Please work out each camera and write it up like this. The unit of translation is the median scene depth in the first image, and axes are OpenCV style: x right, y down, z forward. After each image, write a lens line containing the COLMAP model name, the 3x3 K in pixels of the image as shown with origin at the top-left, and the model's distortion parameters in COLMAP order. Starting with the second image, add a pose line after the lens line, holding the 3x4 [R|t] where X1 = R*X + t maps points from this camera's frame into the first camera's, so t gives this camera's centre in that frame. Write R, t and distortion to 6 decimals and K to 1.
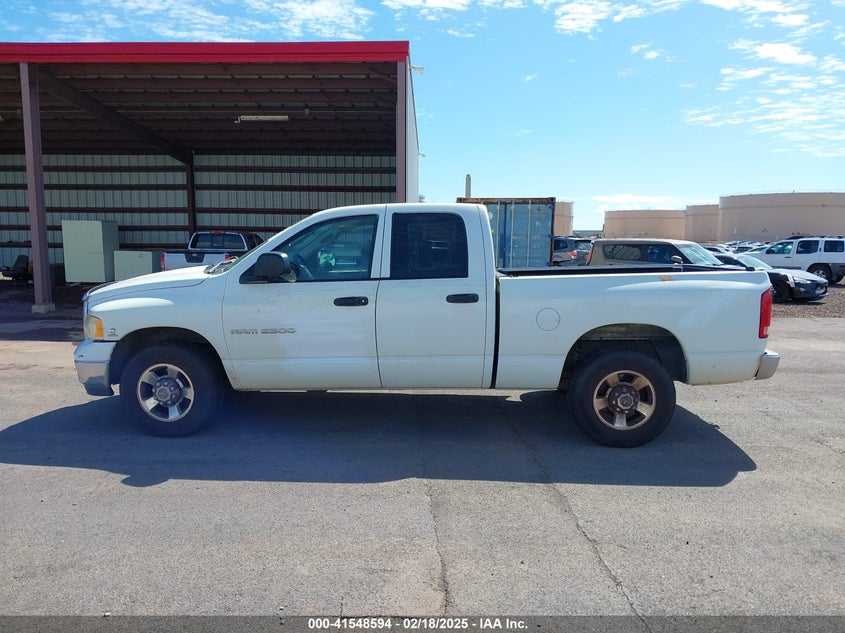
lens RADIAL K [[682.2, 0, 418.7], [0, 682.2, 330.7], [0, 0, 1]] dist [0.018922, -0.004882]
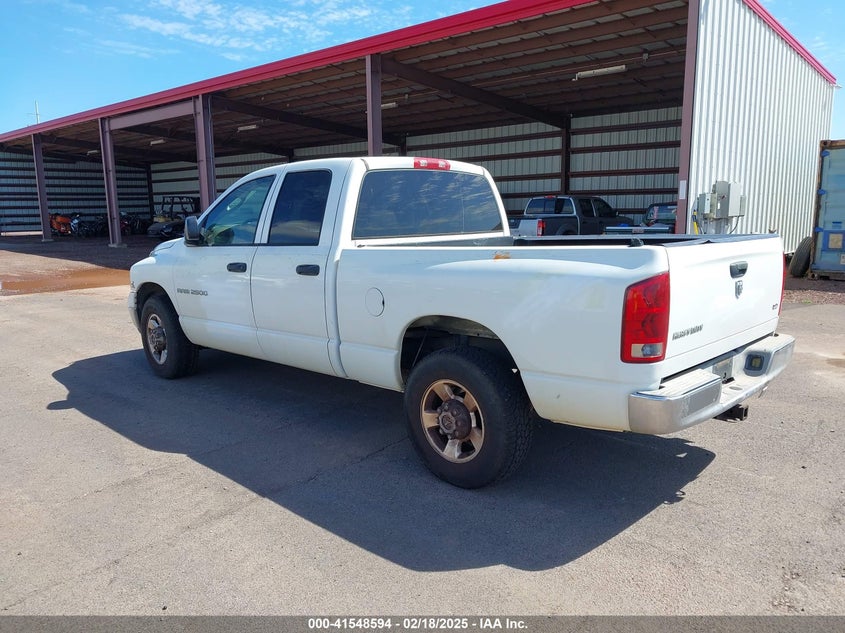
lens RADIAL K [[685.6, 0, 422.5], [0, 685.6, 316.5], [0, 0, 1]] dist [0.088157, -0.170129]
pose [[0.741505, 0.093425, -0.664411, 0.717913], [-0.074752, 0.995596, 0.056568, -0.045644], [0.666770, 0.007721, 0.745223, 0.416820]]
